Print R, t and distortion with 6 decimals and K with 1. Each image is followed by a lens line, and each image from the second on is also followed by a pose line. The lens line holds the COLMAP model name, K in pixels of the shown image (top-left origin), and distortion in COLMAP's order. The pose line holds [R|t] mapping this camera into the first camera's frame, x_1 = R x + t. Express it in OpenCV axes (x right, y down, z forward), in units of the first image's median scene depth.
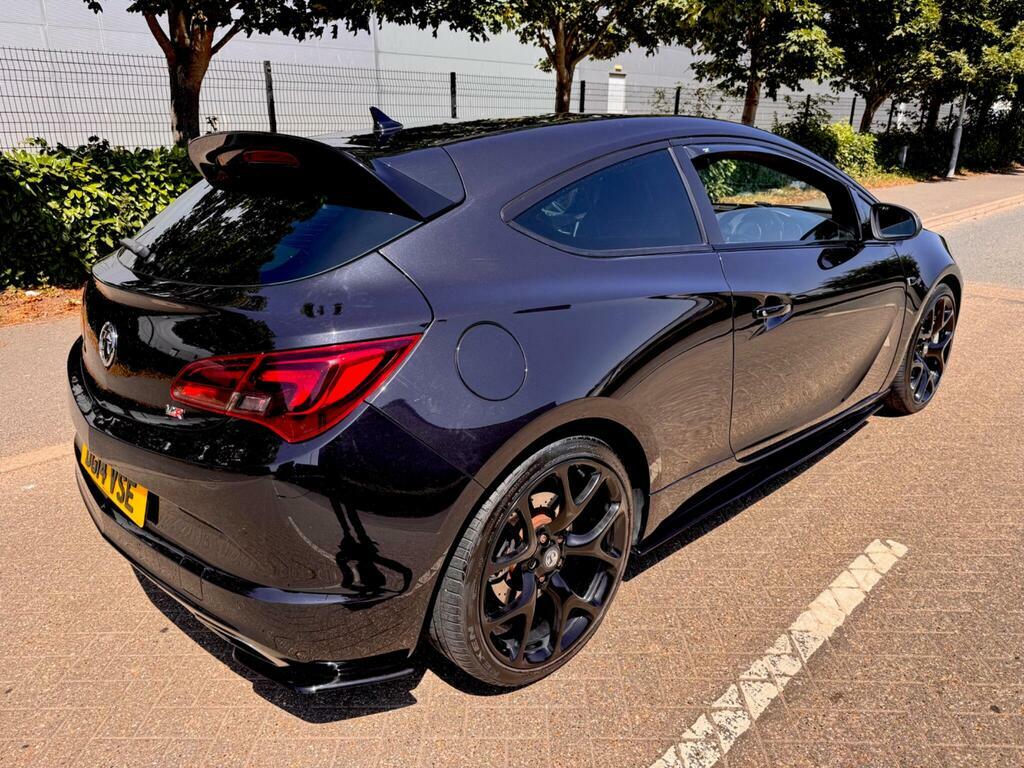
lens RADIAL K [[714.8, 0, 514.6], [0, 714.8, 382.3], [0, 0, 1]] dist [0.015690, -0.021277]
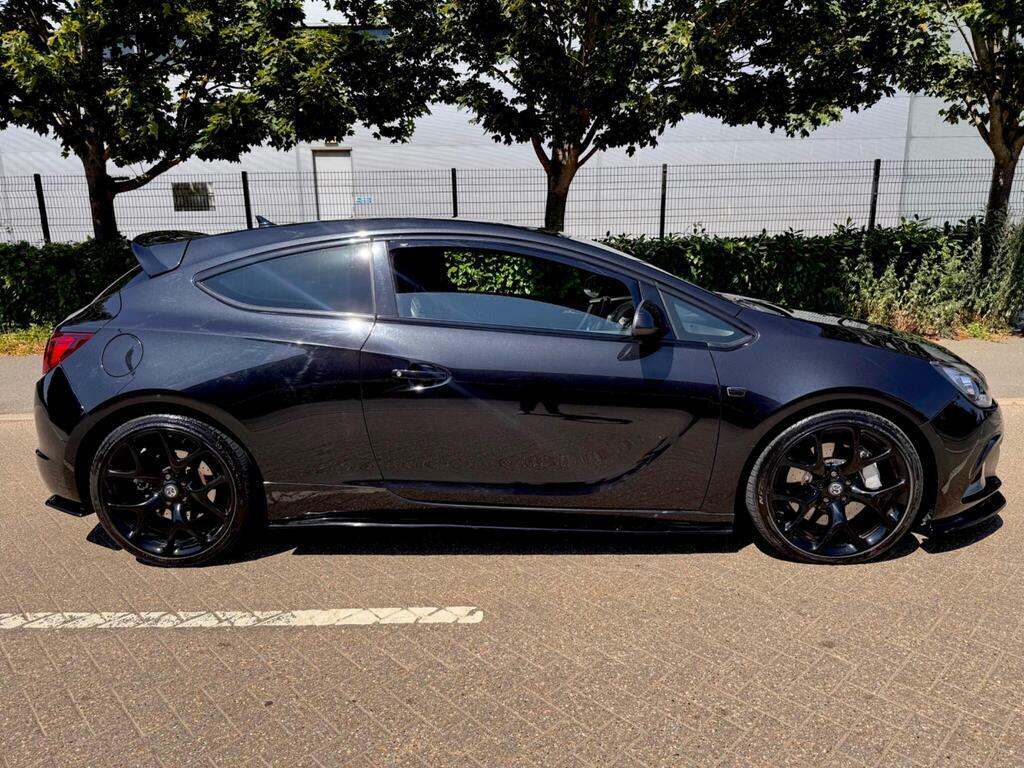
lens RADIAL K [[714.8, 0, 512.5], [0, 714.8, 391.4], [0, 0, 1]] dist [0.015690, -0.021277]
pose [[0.703536, 0.150729, -0.694491, 1.541205], [-0.223526, 0.974584, -0.014918, -0.102462], [0.674591, 0.165732, 0.719347, 0.311859]]
